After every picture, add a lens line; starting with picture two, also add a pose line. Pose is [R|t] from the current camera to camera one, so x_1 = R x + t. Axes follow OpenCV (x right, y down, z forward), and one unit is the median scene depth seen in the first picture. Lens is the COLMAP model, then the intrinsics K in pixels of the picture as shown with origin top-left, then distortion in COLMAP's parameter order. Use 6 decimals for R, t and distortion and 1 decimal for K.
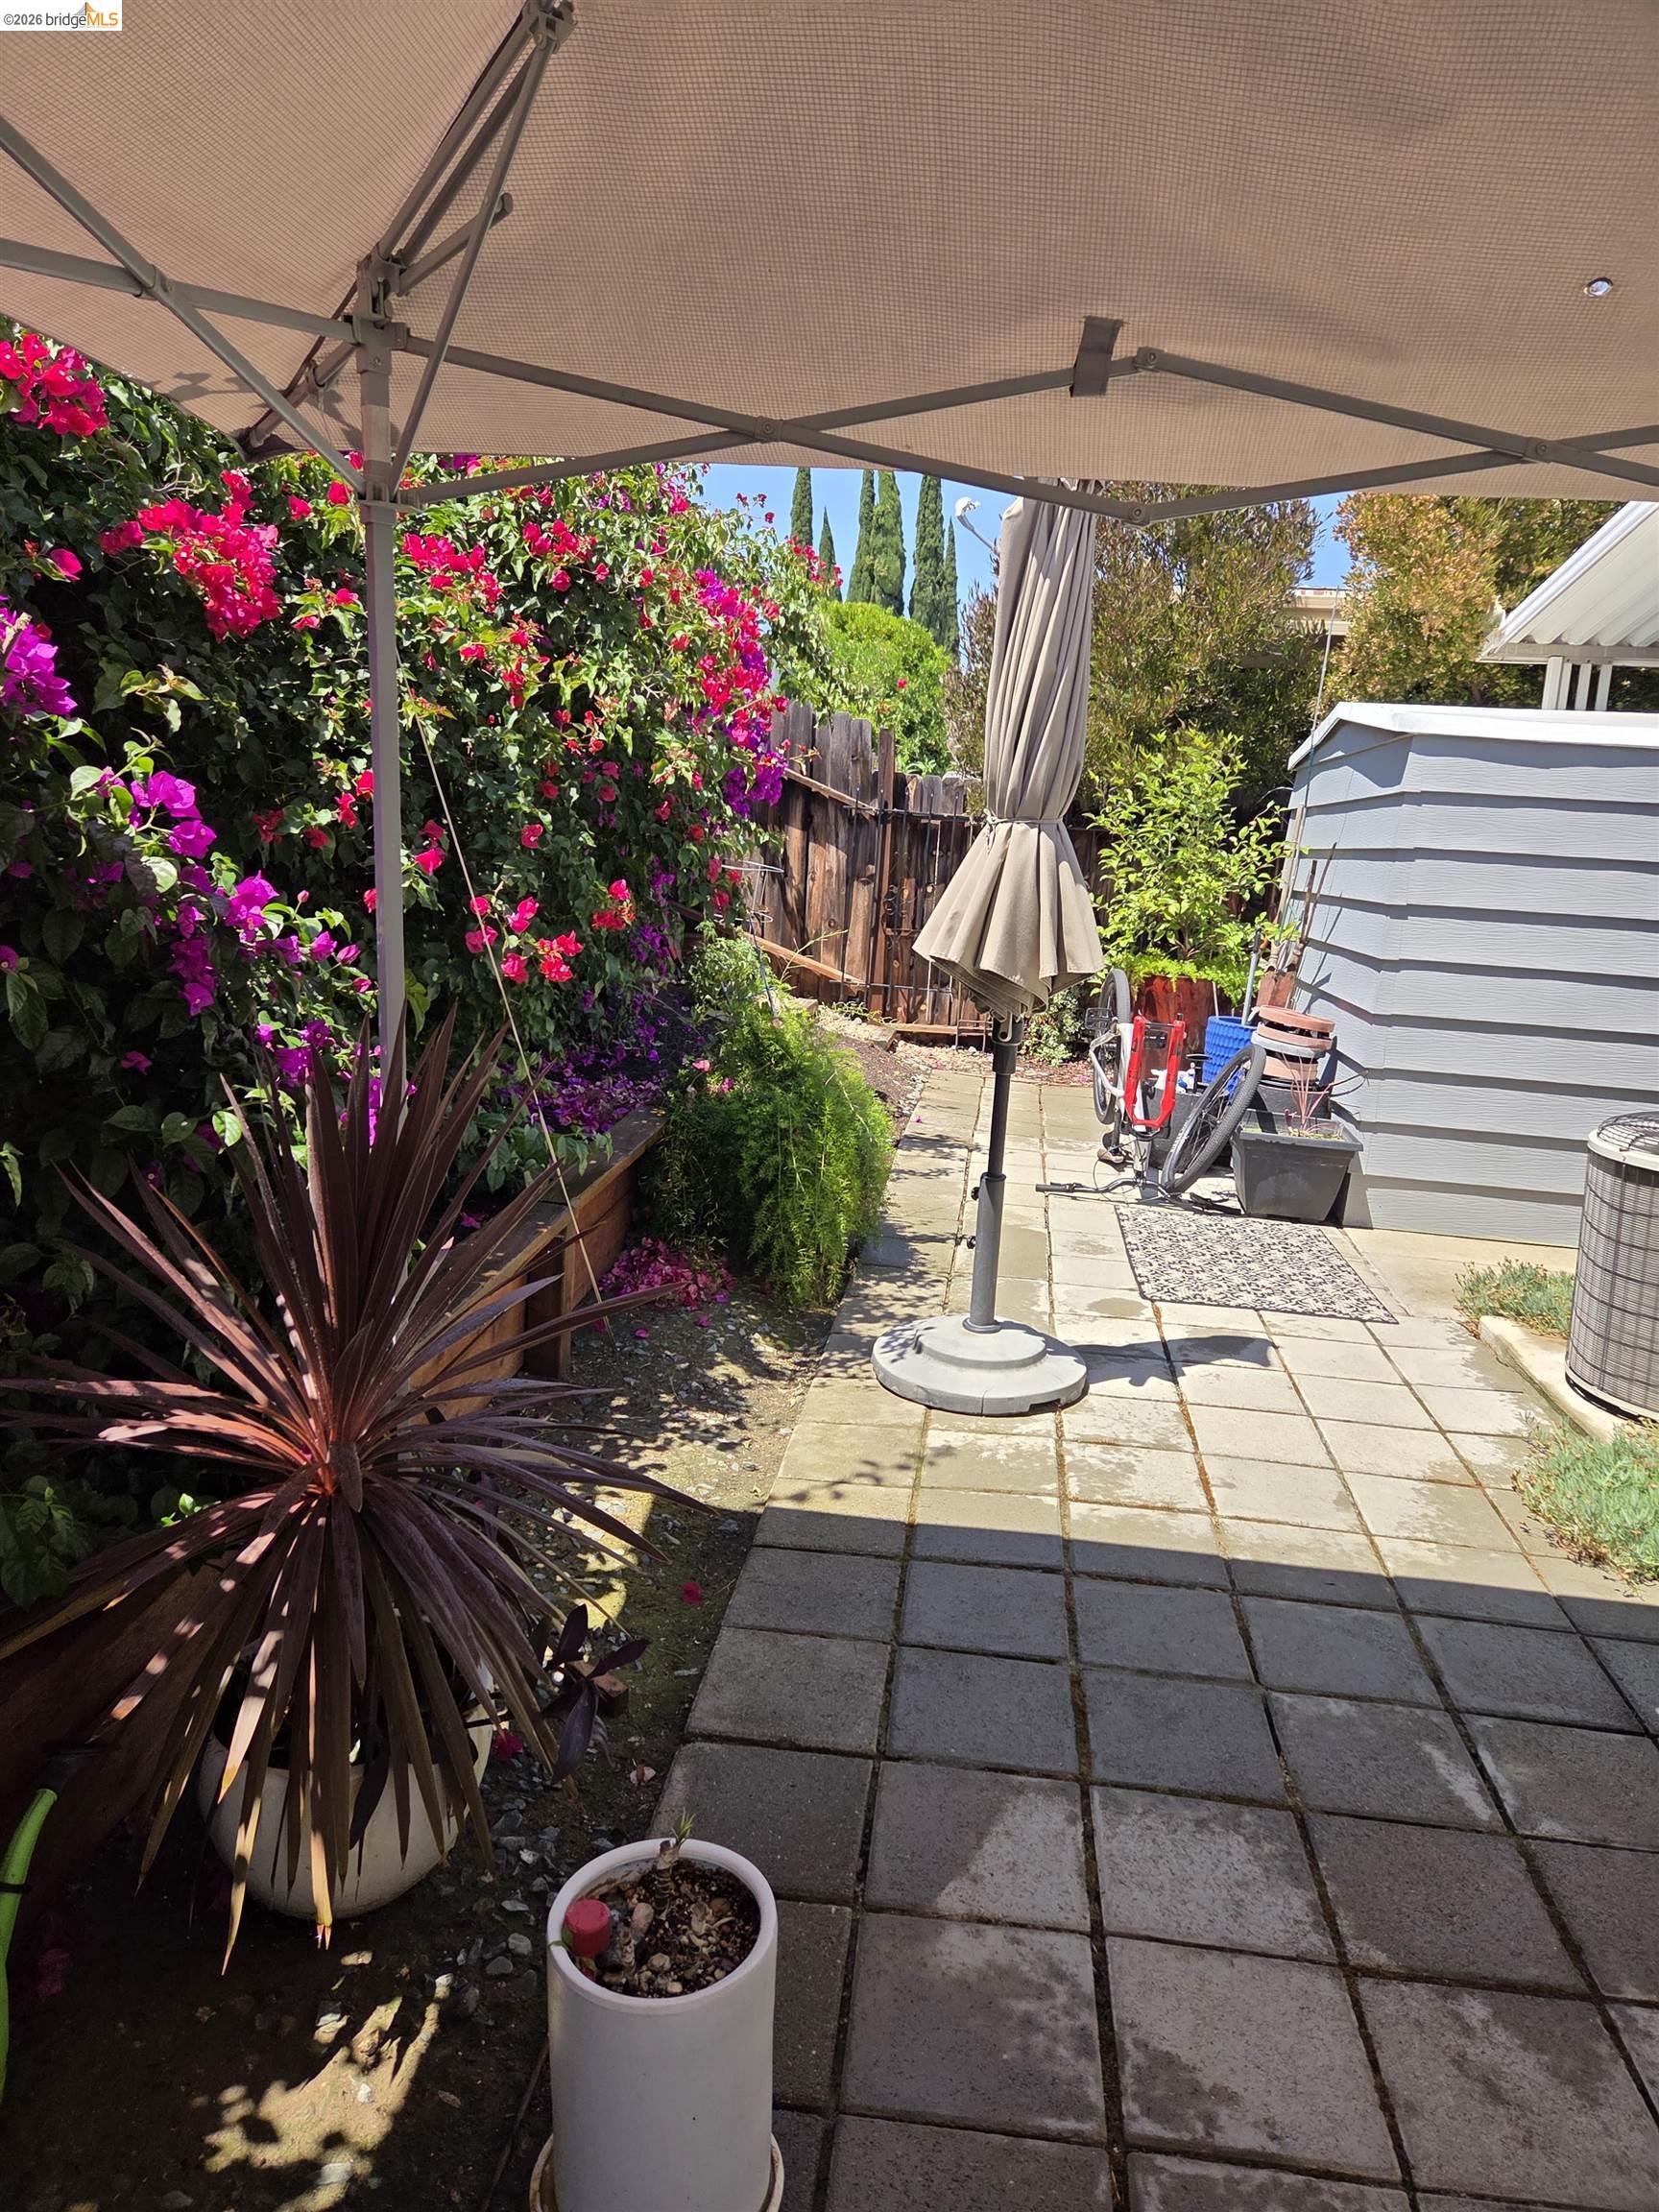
lens RADIAL K [[1482.5, 0, 837.7], [0, 1482.5, 1097.6], [0, 0, 1]] dist [0.070141, -0.065695]
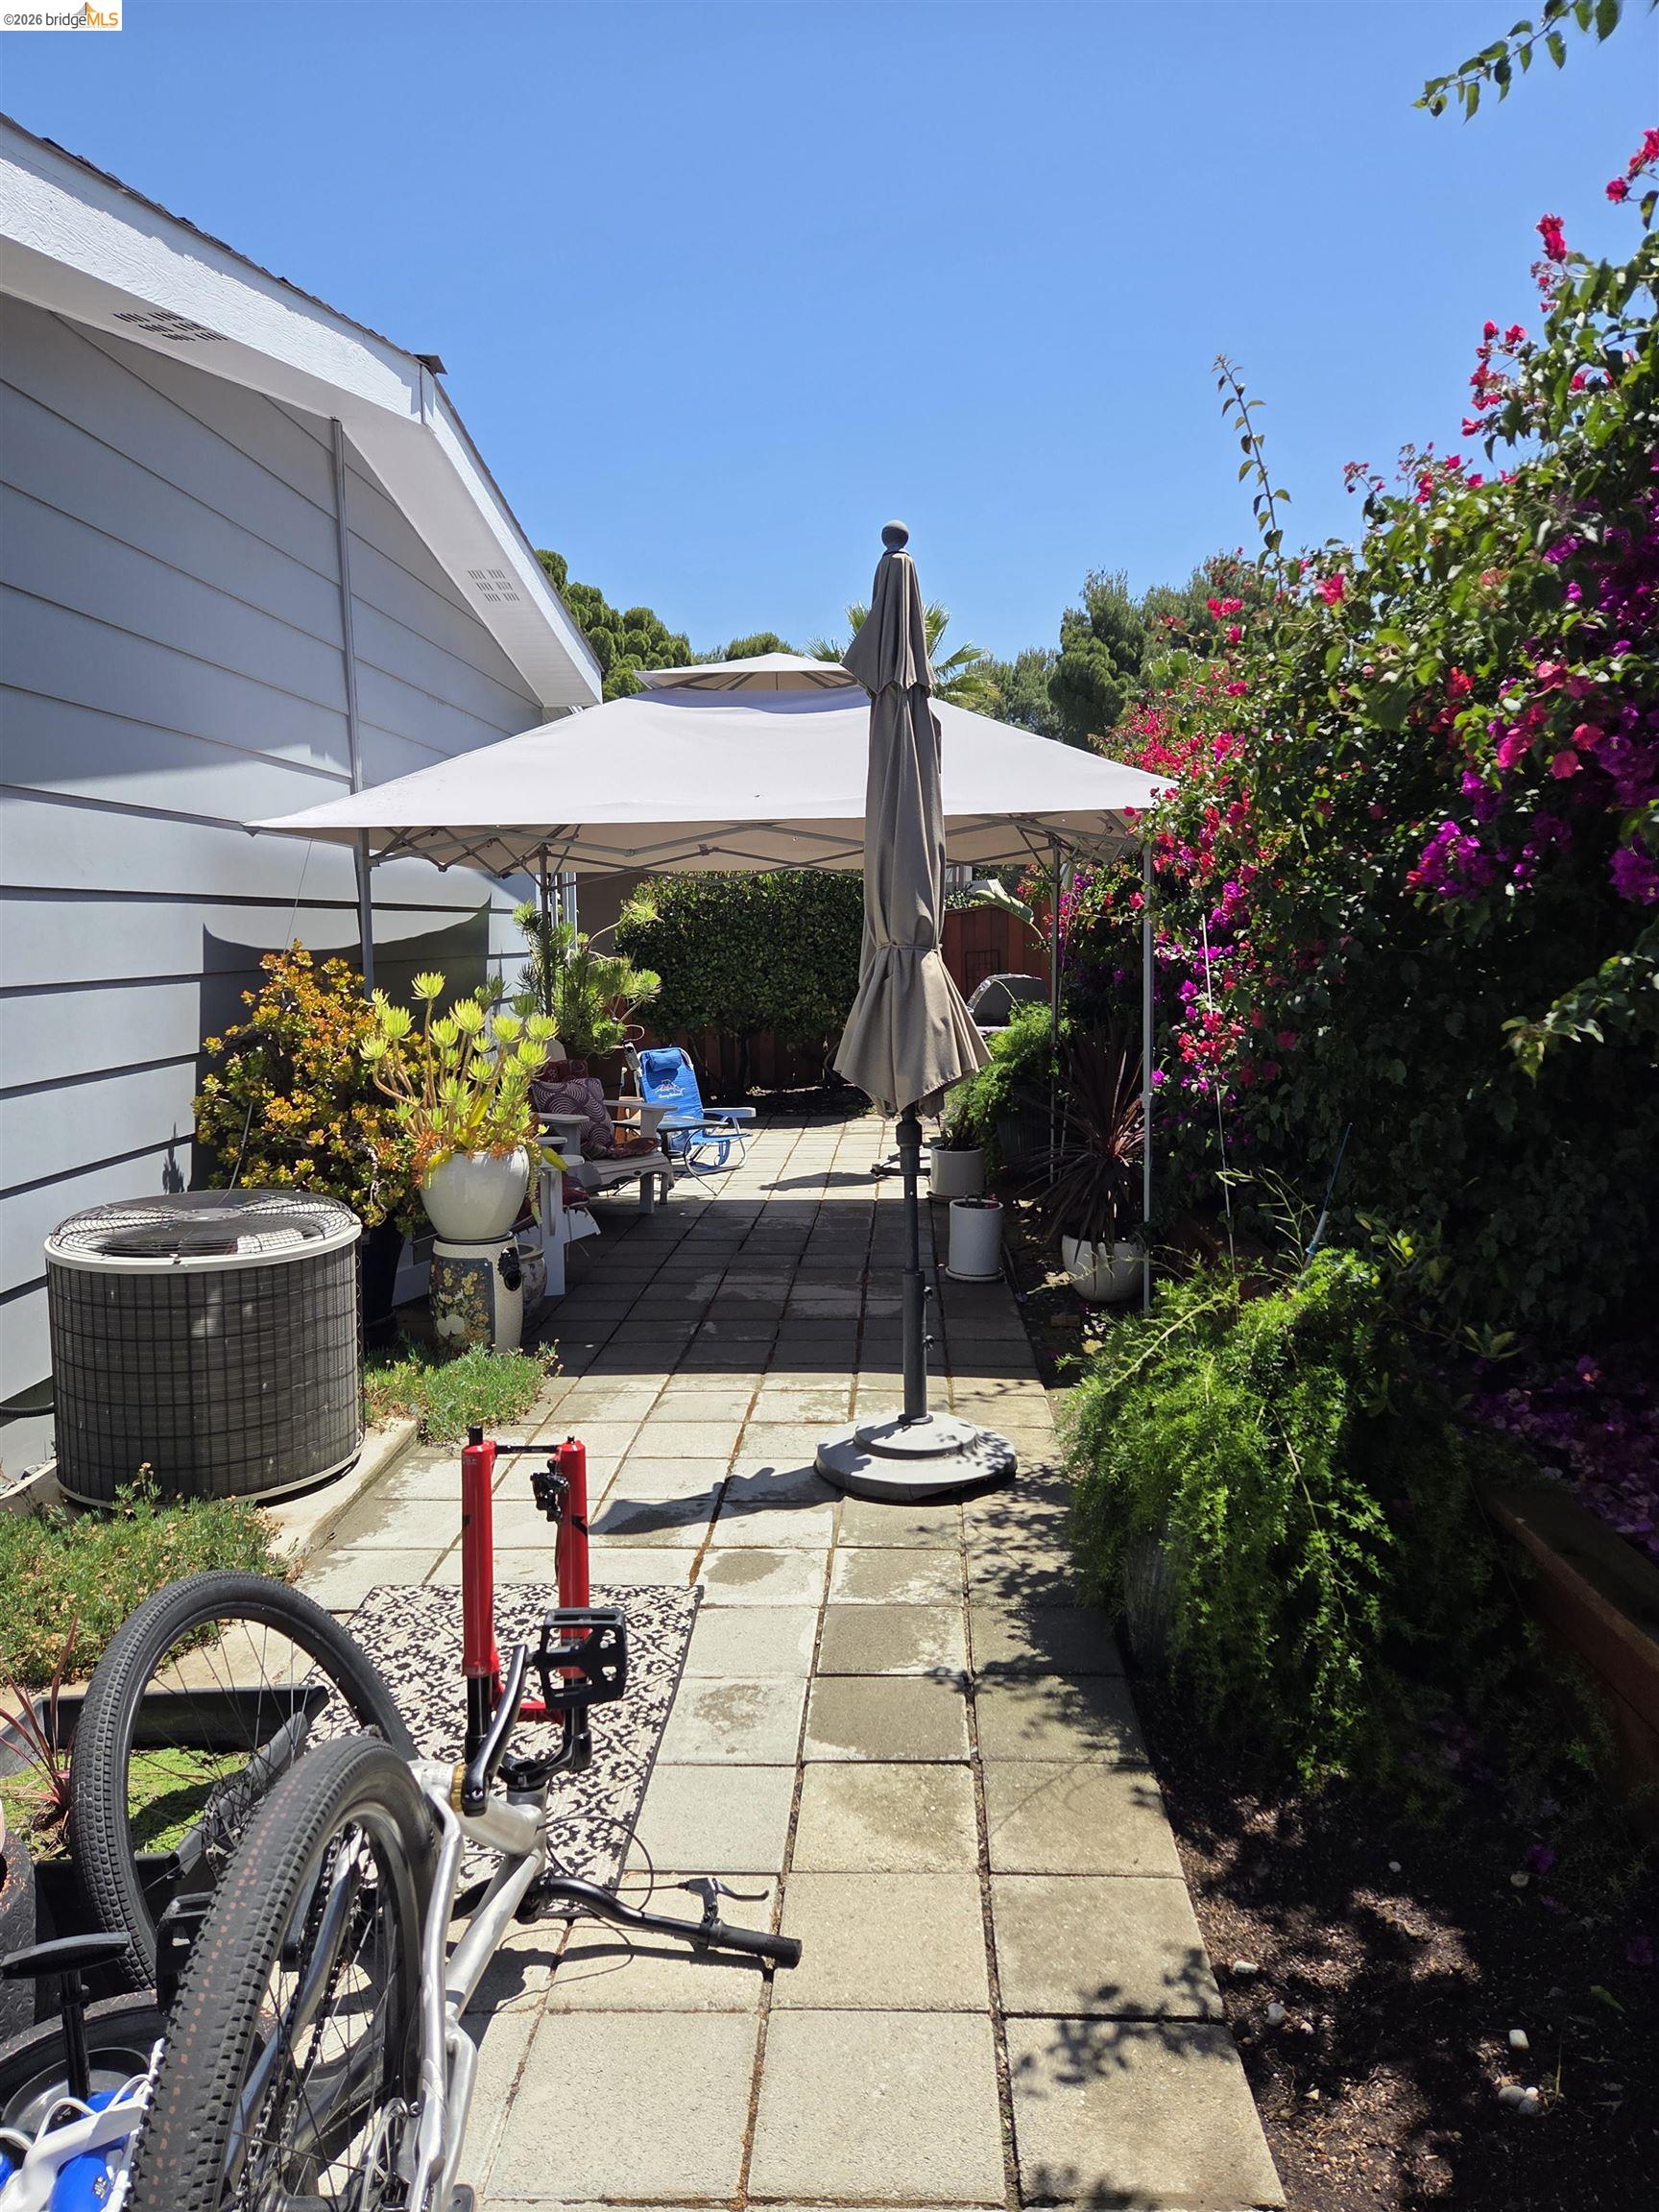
lens RADIAL K [[1482.5, 0, 837.7], [0, 1482.5, 1097.6], [0, 0, 1]] dist [0.070141, -0.065695]
pose [[-0.996532, -0.033972, -0.075962, 0.213719], [-0.053818, 0.959368, 0.276978, -0.321313], [0.063466, 0.280105, -0.957869, 1.730735]]
